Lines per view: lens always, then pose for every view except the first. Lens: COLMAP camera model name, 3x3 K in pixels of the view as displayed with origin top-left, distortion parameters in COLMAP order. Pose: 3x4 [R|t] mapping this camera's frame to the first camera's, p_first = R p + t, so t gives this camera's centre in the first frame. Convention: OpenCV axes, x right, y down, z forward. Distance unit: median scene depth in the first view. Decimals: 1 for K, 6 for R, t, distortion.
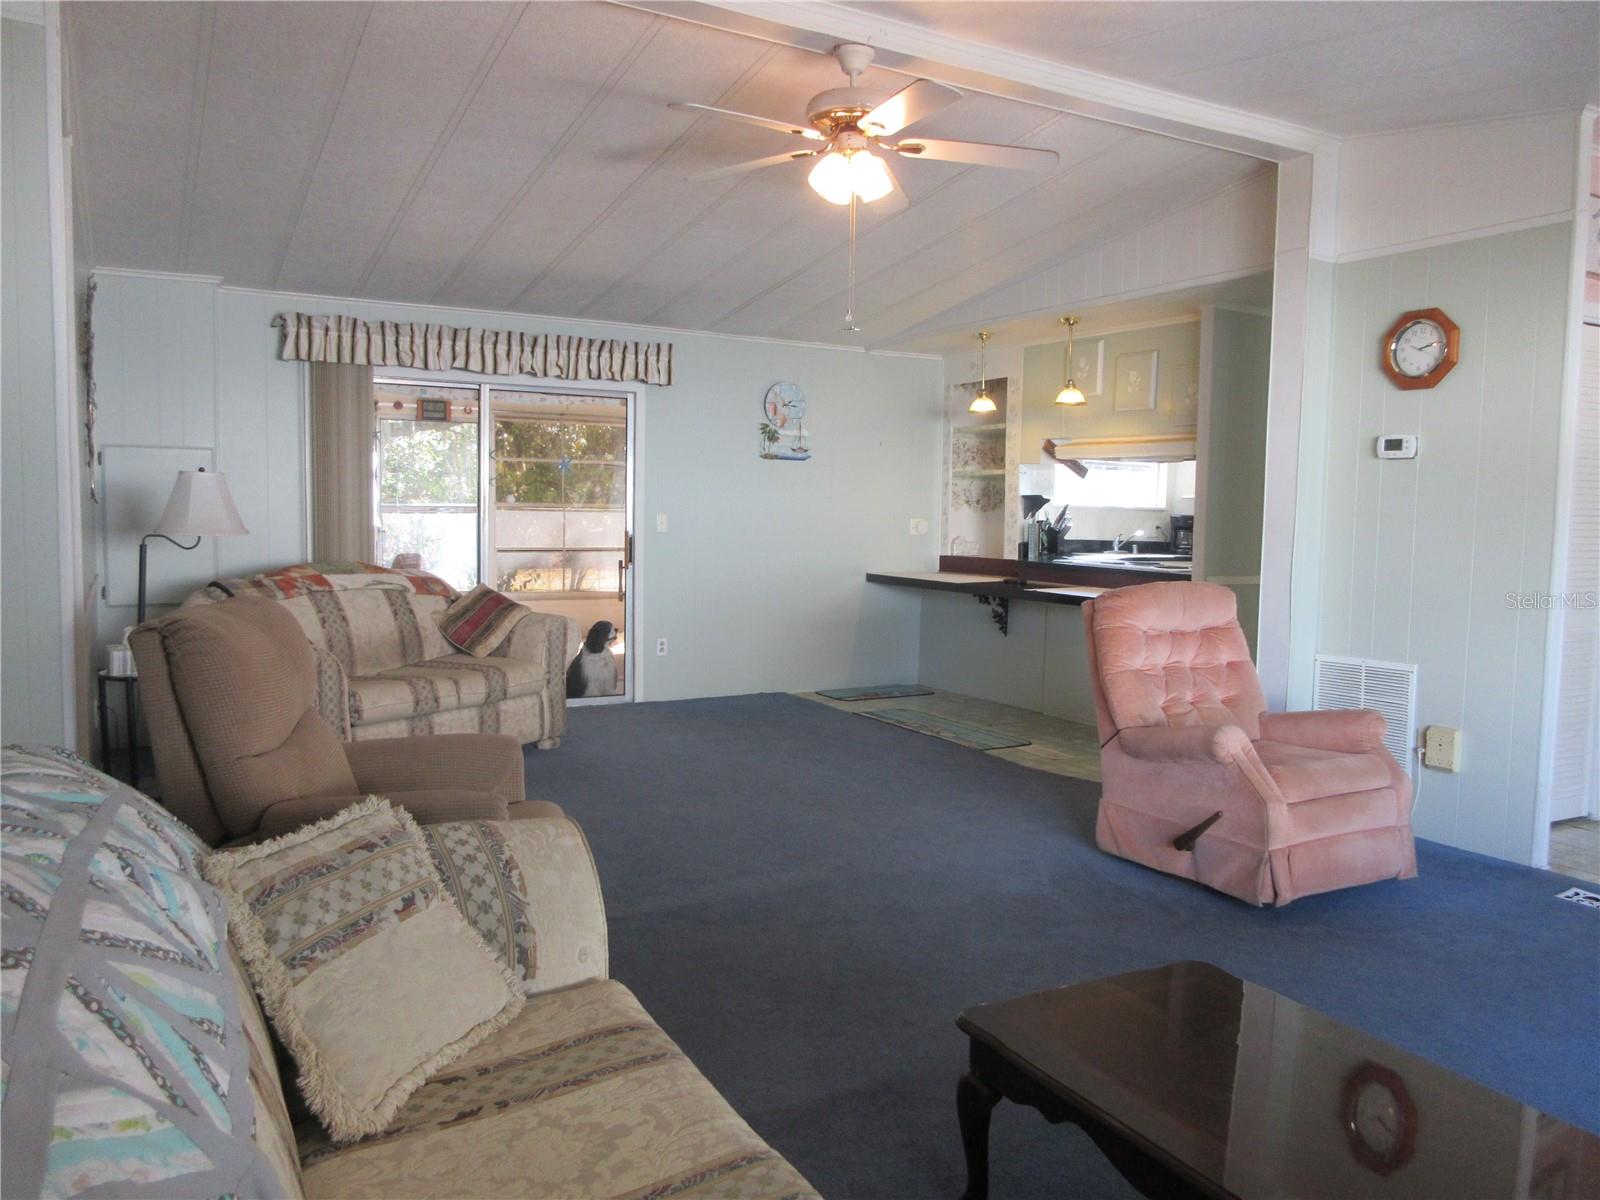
lens RADIAL K [[1188.5, 0, 800.0], [0, 1188.5, 600.0], [0, 0, 1]] dist [0.003210, 0.000594]
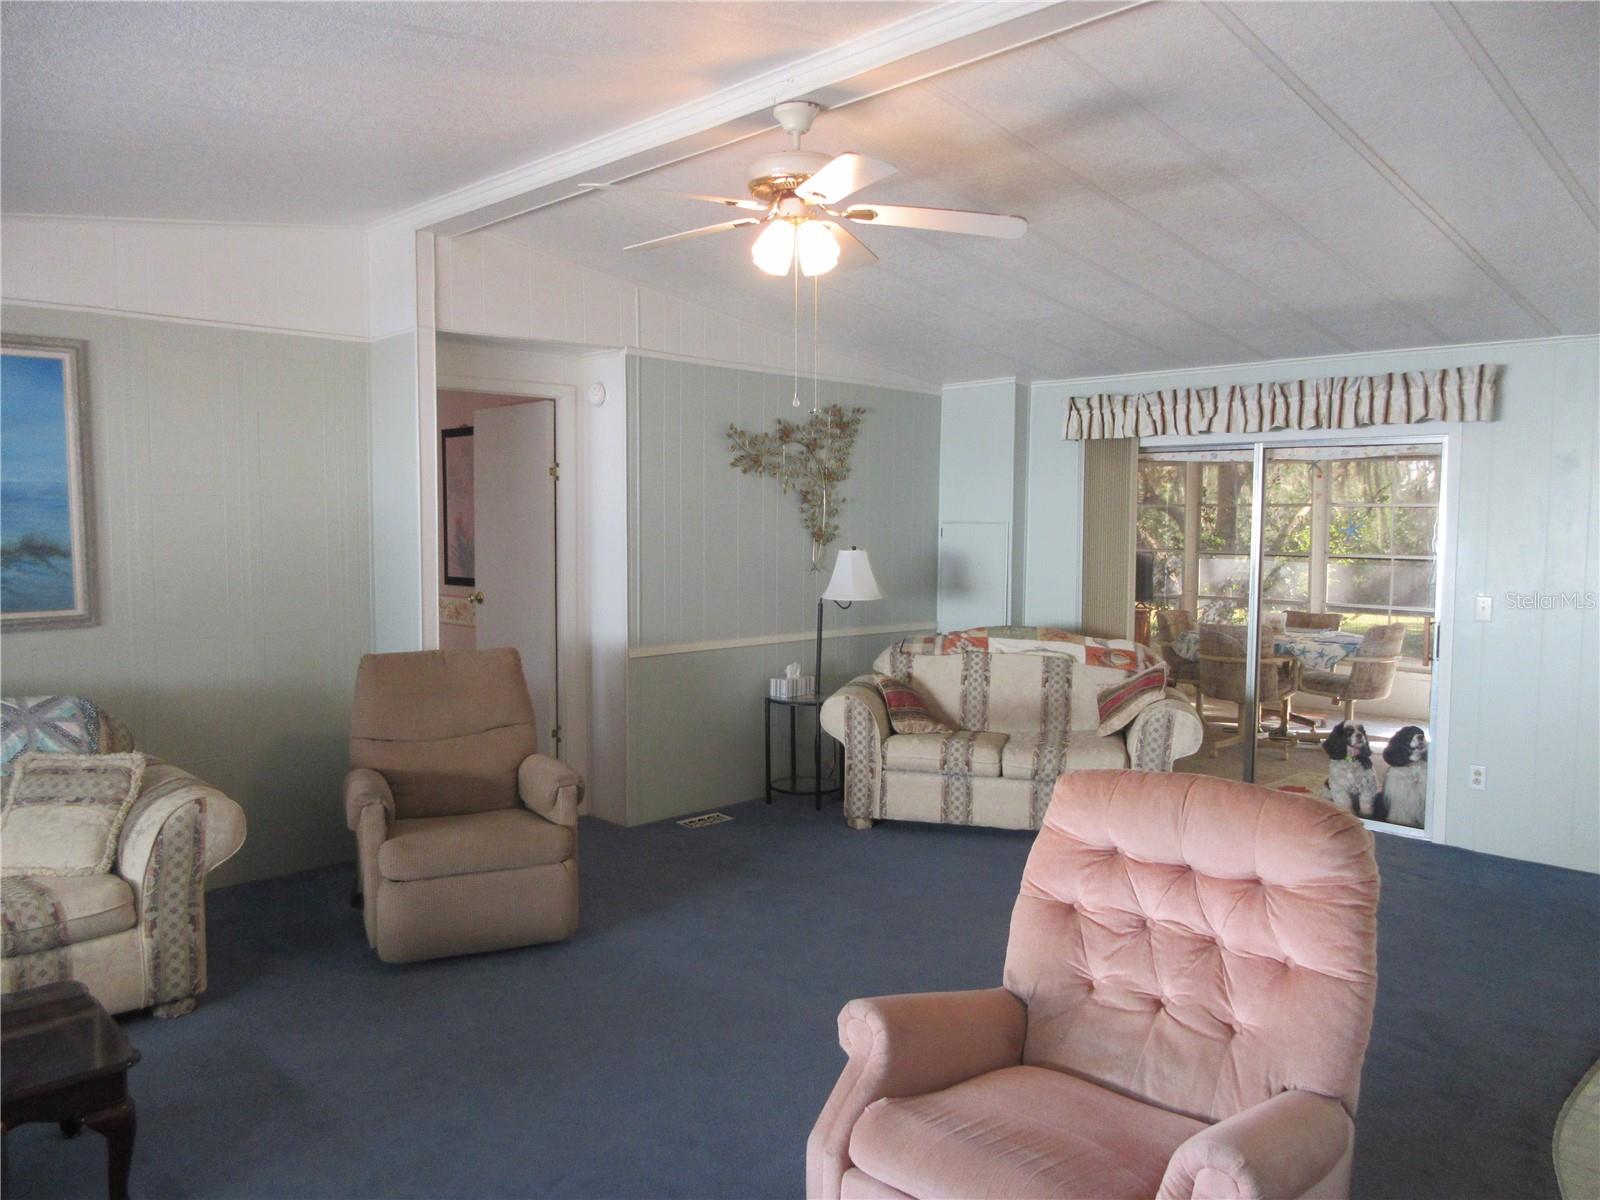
lens RADIAL K [[1188.5, 0, 800.0], [0, 1188.5, 600.0], [0, 0, 1]] dist [0.003210, 0.000594]
pose [[0.266041, 0.056951, -0.962278, 0.604829], [-0.080682, 0.996066, 0.036644, -0.080272], [0.960579, 0.067890, 0.269589, 0.502857]]
